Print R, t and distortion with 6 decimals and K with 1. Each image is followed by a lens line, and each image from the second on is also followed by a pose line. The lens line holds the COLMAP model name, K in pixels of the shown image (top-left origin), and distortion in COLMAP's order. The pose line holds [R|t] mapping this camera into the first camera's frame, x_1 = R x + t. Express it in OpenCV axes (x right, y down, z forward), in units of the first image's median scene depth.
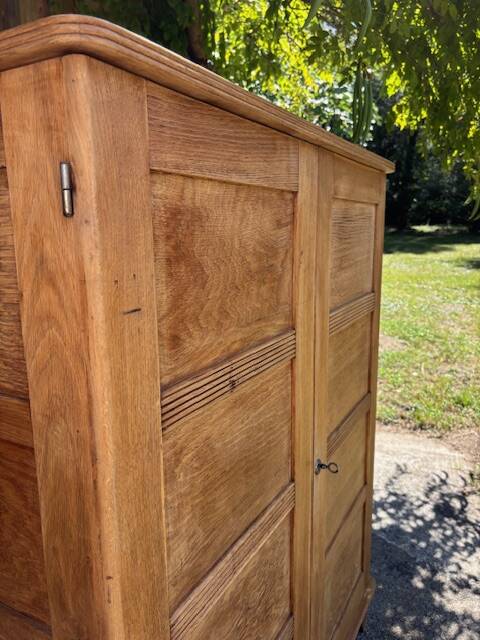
lens RADIAL K [[502.5, 0, 238.3], [0, 502.5, 320.5], [0, 0, 1]] dist [-0.026012, 0.015676]
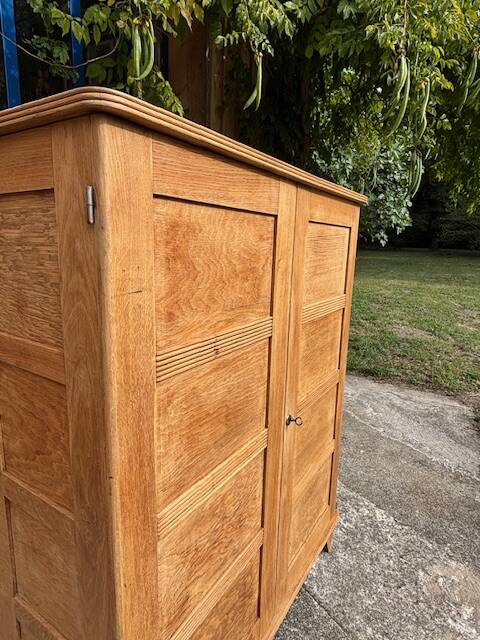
lens RADIAL K [[386.7, 0, 244.9], [0, 386.7, 315.2], [0, 0, 1]] dist [-0.011008, 0.006560]
pose [[0.997328, 0.051595, -0.051722, 0.136470], [-0.051547, 0.998668, 0.002253, 0.023976], [0.051769, 0.000420, 0.998659, -0.074560]]
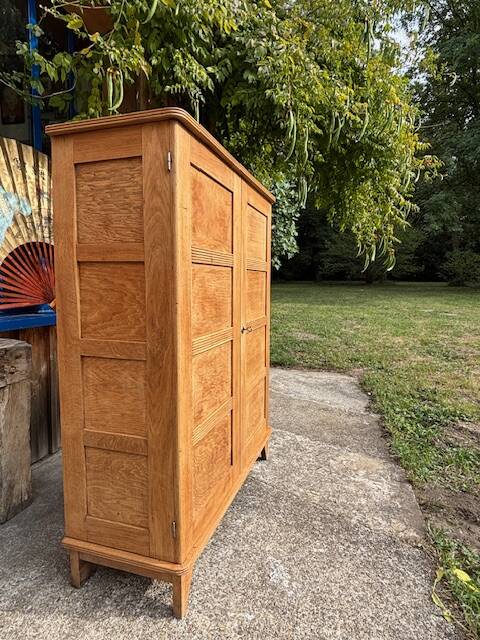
lens RADIAL K [[391.7, 0, 240.7], [0, 391.7, 319.5], [0, 0, 1]] dist [-0.004990, -0.006763]
pose [[0.980779, 0.000162, 0.195122, -0.281716], [0.018585, 0.995375, -0.094247, 0.694095], [-0.194235, 0.096061, 0.976240, -0.987366]]
